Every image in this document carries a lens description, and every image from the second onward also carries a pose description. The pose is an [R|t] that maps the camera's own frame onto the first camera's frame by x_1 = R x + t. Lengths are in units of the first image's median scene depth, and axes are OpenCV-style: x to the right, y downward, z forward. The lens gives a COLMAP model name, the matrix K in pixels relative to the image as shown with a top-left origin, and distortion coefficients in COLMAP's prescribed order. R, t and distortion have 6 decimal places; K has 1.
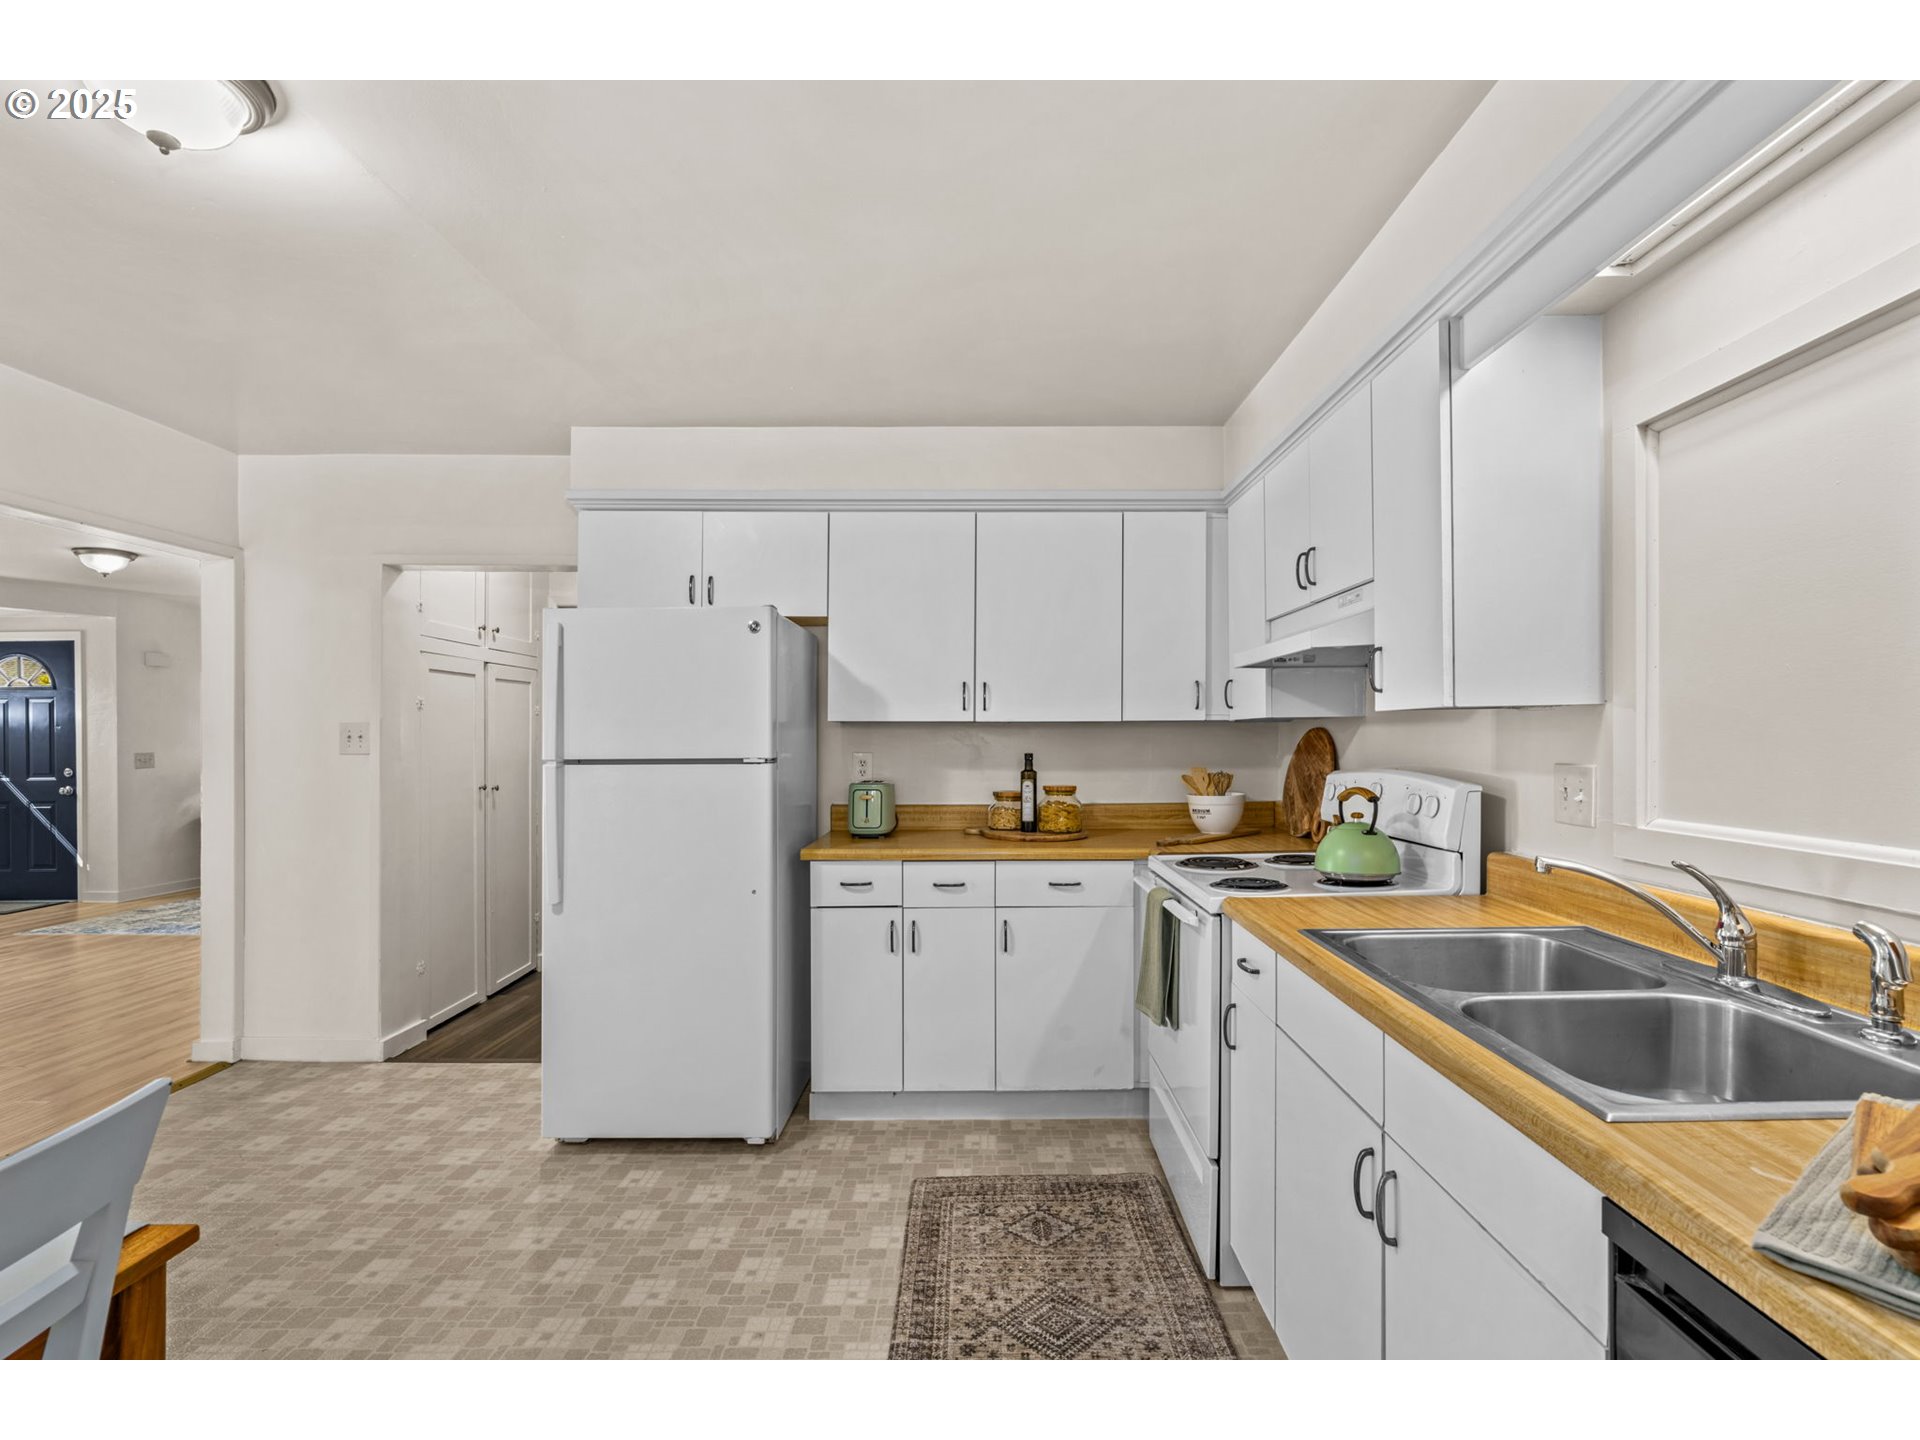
lens RADIAL K [[892.5, 0, 961.8], [0, 892.5, 734.1], [0, 0, 1]] dist [-0.001430, -0.001561]
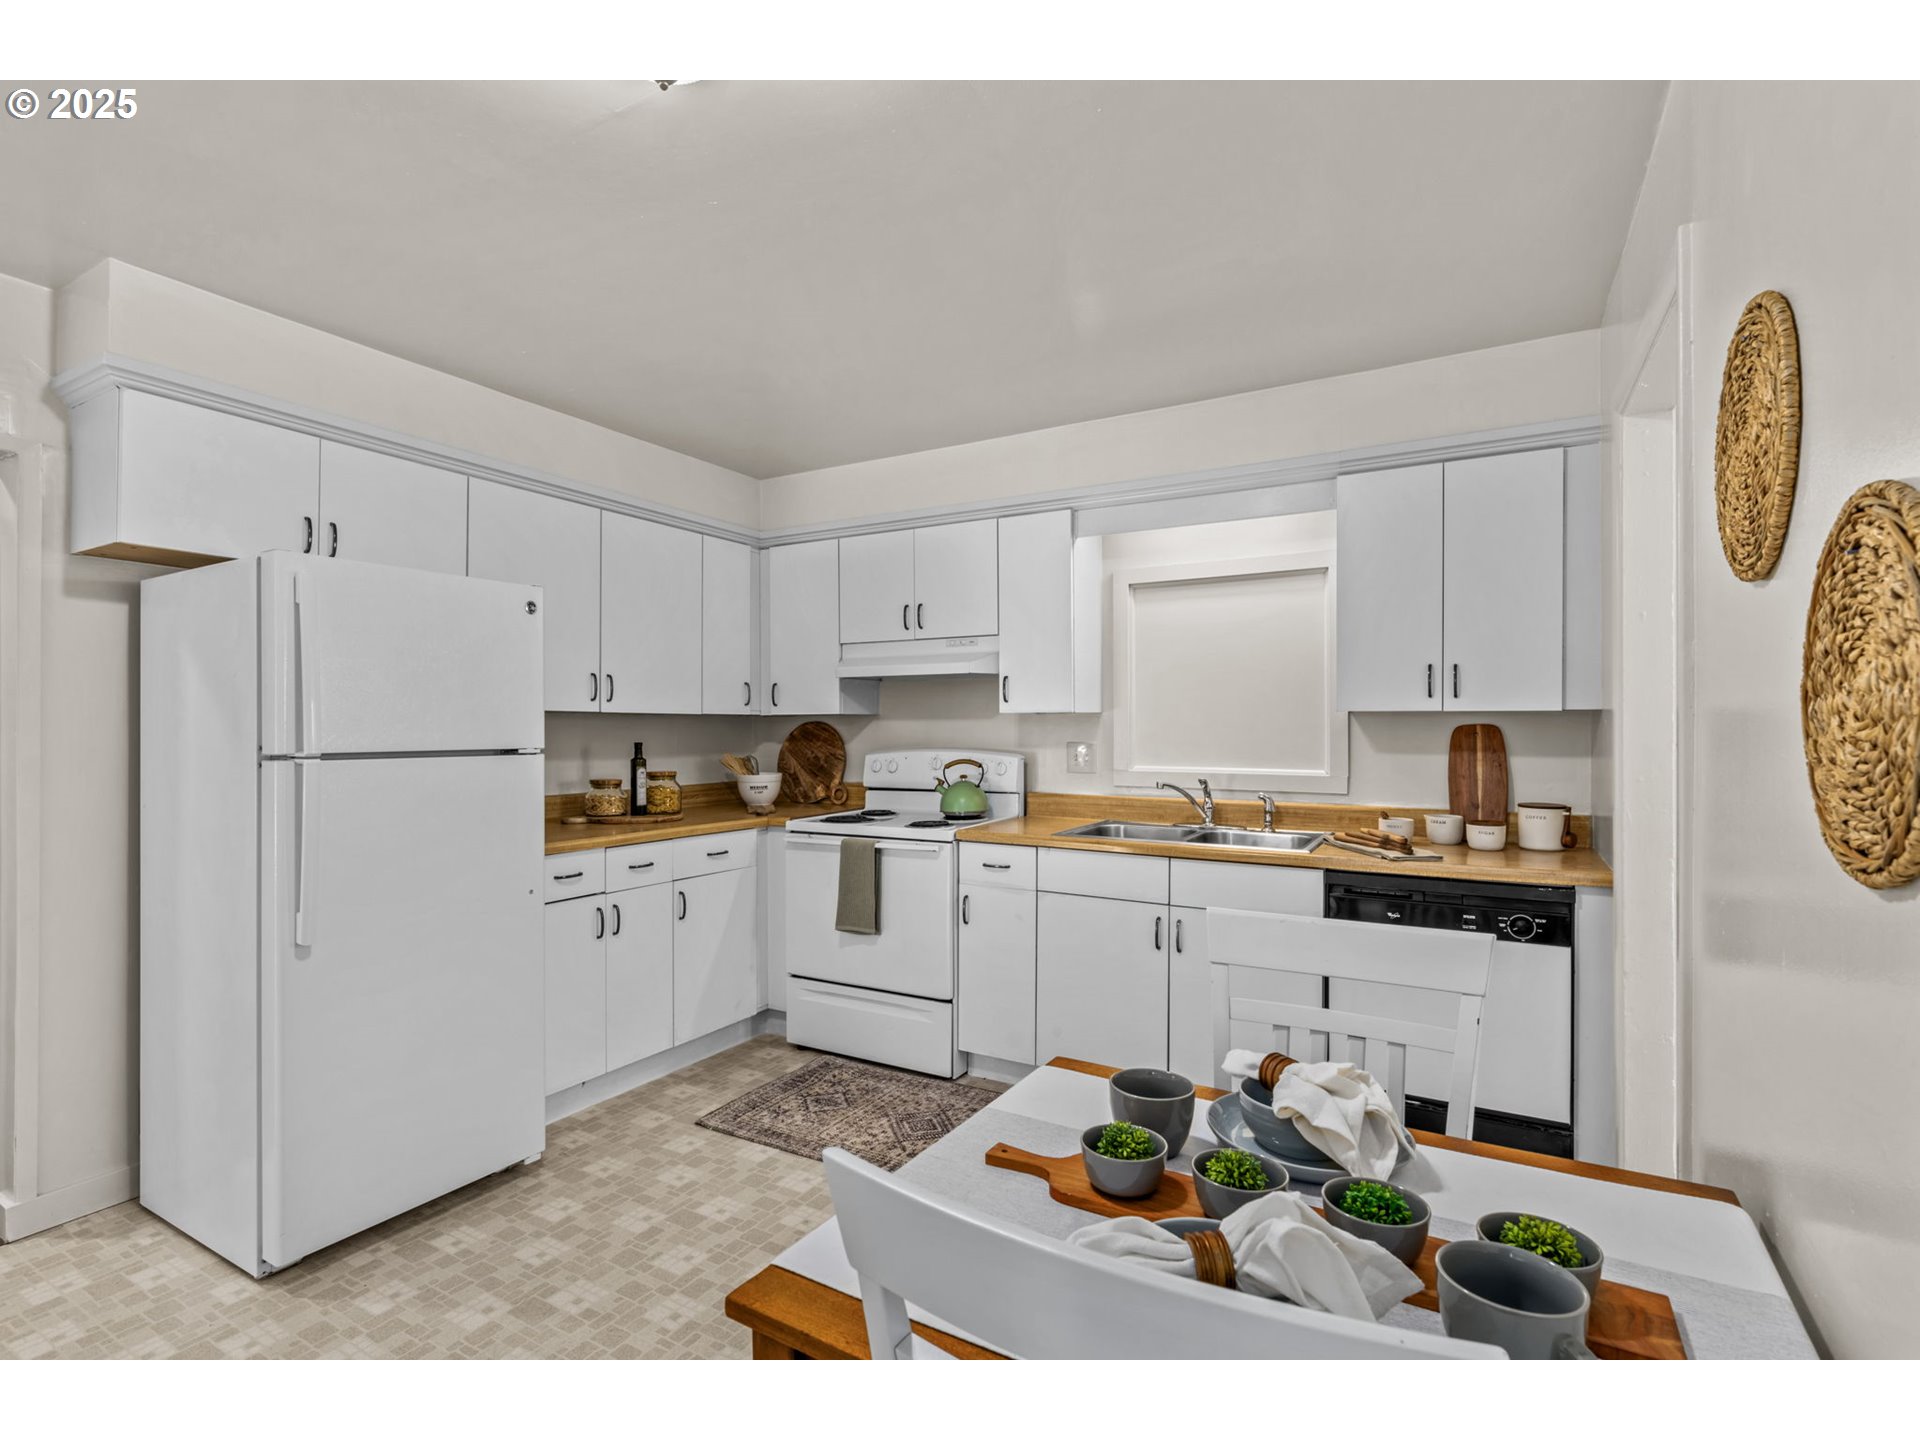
lens RADIAL K [[892.5, 0, 966.6], [0, 892.5, 722.4], [0, 0, 1]] dist [-0.001430, -0.001561]
pose [[0.510430, 0.009357, 0.859868, -0.756248], [-0.004858, 0.999956, -0.007997, 0.004644], [-0.859905, -0.000095, 0.510453, 0.126295]]
